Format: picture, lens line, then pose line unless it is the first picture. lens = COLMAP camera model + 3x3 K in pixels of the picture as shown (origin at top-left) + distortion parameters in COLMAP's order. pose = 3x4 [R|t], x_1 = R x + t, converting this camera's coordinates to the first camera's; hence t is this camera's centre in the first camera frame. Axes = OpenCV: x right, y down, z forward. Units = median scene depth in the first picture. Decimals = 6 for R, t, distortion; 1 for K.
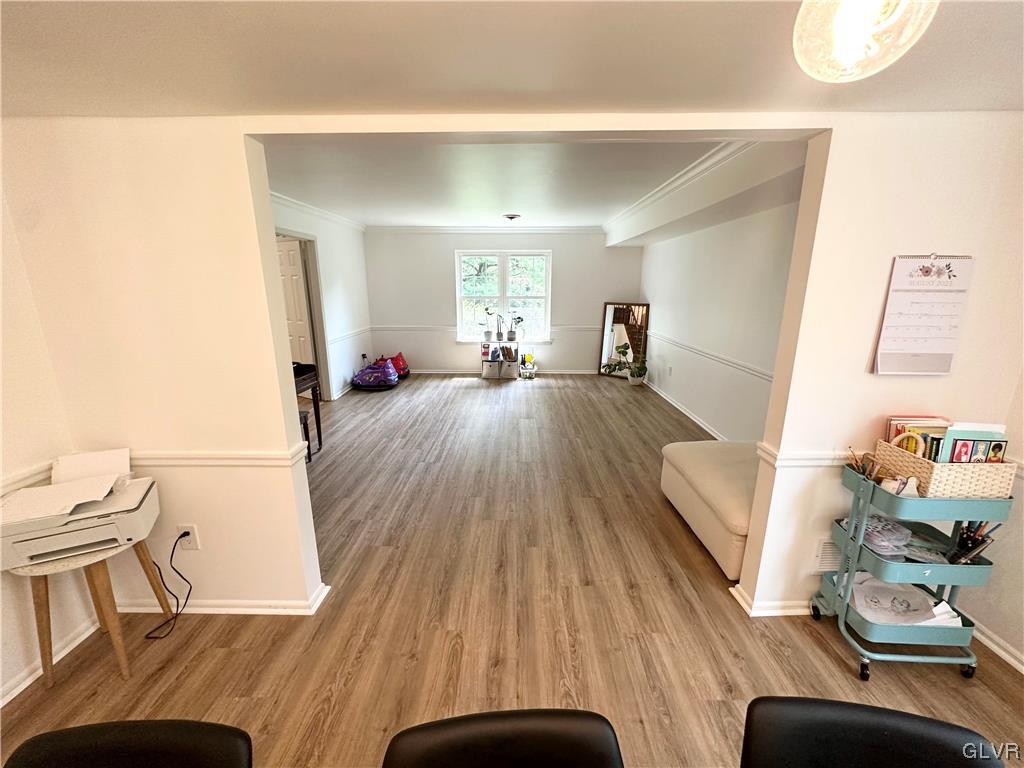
lens RADIAL K [[406.6, 0, 514.3], [0, 406.6, 385.3], [0, 0, 1]] dist [-0.003158, 0.000021]
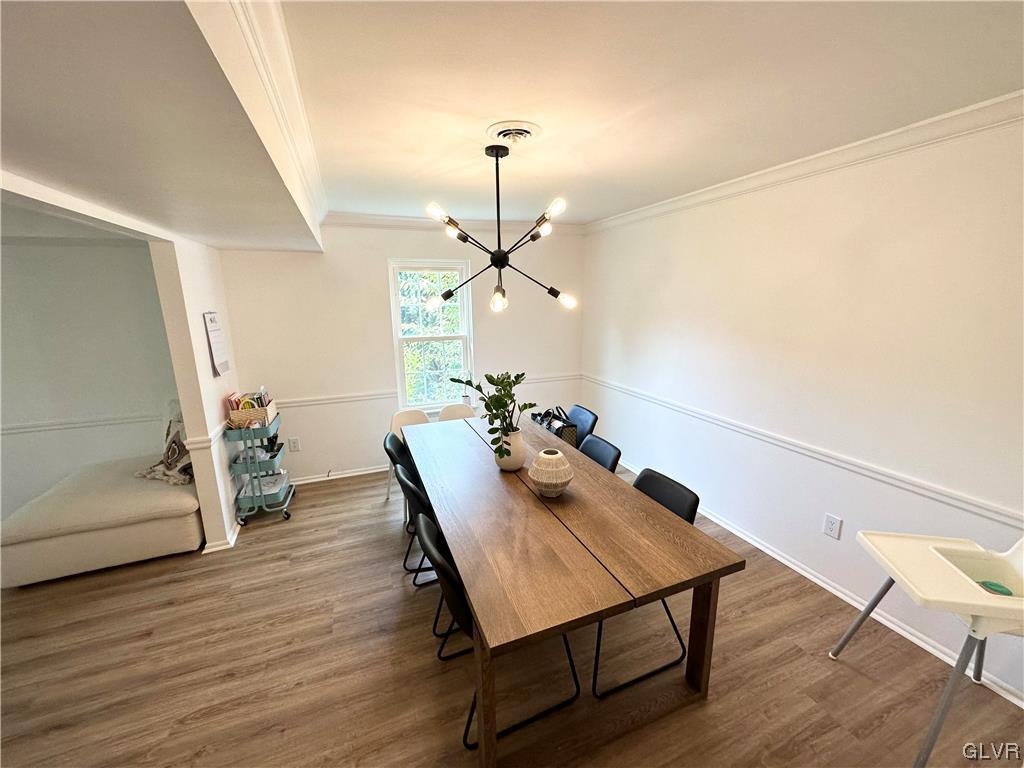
lens RADIAL K [[406.6, 0, 514.3], [0, 406.6, 385.3], [0, 0, 1]] dist [-0.003158, 0.000021]
pose [[-0.378421, -0.195206, 0.904816, -0.310063], [0.229683, 0.927136, 0.296082, -0.056193], [-0.896685, 0.319865, -0.306012, 0.096399]]
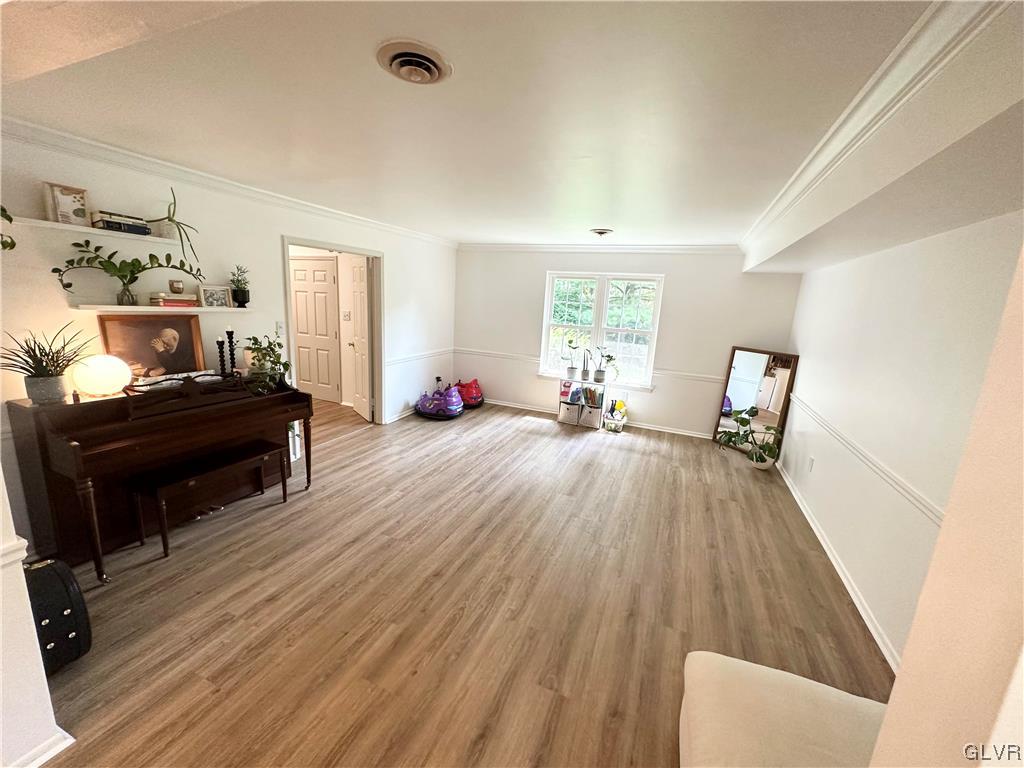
lens RADIAL K [[406.6, 0, 514.3], [0, 406.6, 385.3], [0, 0, 1]] dist [-0.003158, 0.000021]
pose [[0.924265, 0.128590, -0.359443, 0.136648], [-0.144128, 0.989419, -0.016645, -0.067800], [0.353500, 0.067190, 0.933019, 0.185394]]
